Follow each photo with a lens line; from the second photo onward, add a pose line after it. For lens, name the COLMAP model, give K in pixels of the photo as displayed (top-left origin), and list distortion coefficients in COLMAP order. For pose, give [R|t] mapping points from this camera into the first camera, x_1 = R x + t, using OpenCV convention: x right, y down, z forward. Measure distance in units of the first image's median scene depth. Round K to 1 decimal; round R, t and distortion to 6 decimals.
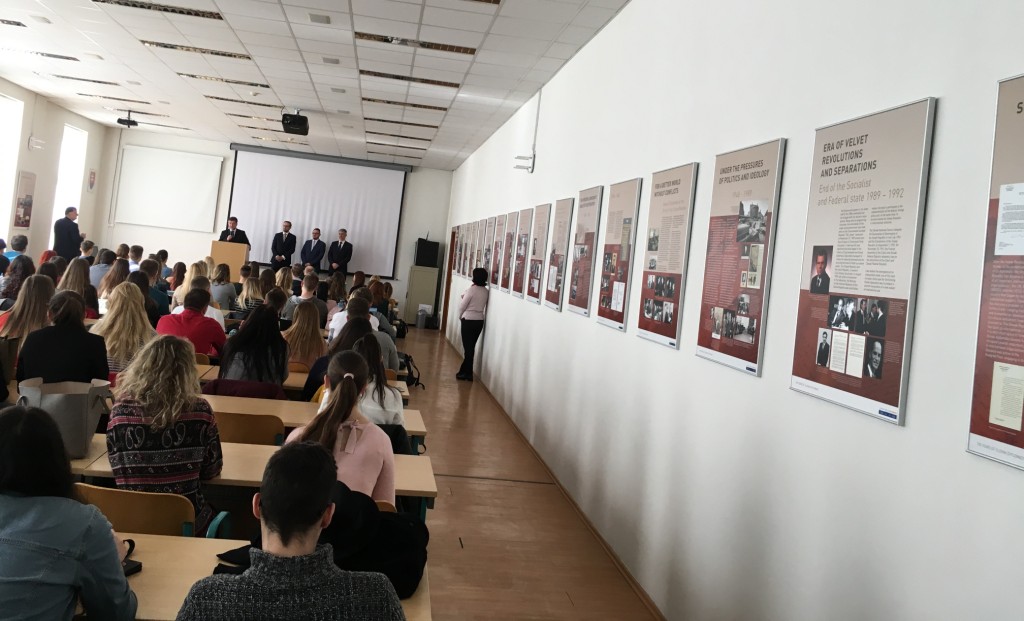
lens RADIAL K [[864.4, 0, 512.2], [0, 864.4, 310.4], [0, 0, 1]] dist [0.006885, 0.001966]
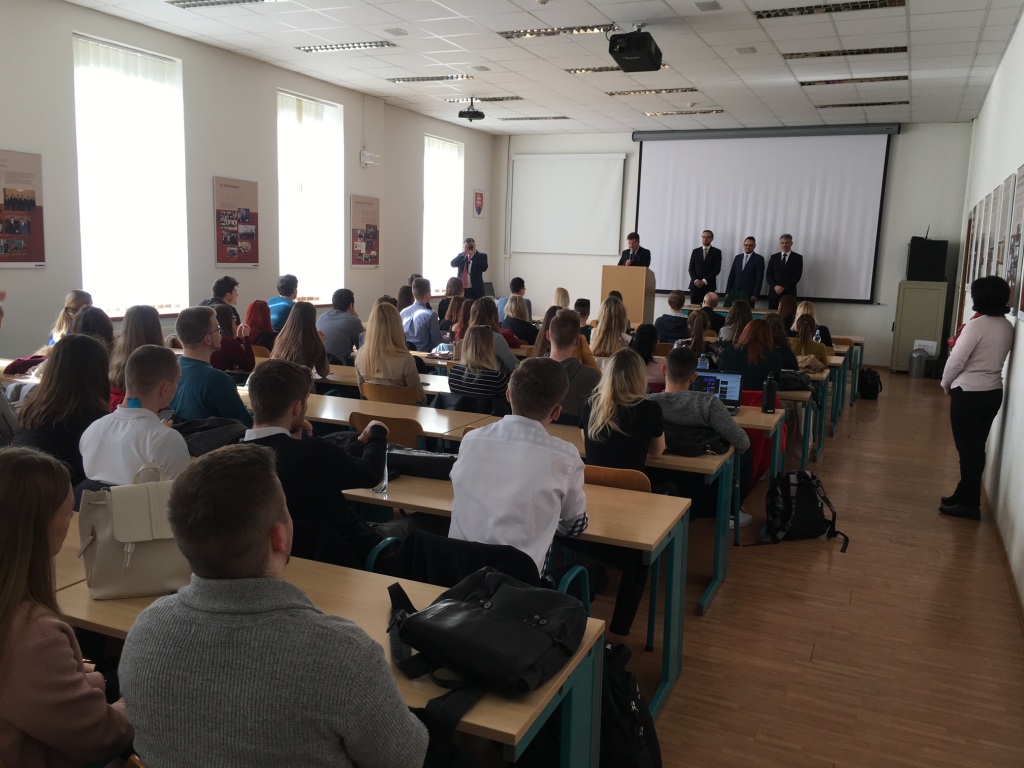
lens RADIAL K [[878.1, 0, 512.8], [0, 878.1, 388.2], [0, 0, 1]] dist [0.054498, -0.011553]
pose [[0.837156, 0.003207, -0.546954, 0.004931], [0.028489, 0.998370, 0.049459, -0.013383], [0.546221, -0.056987, 0.835700, 0.291959]]
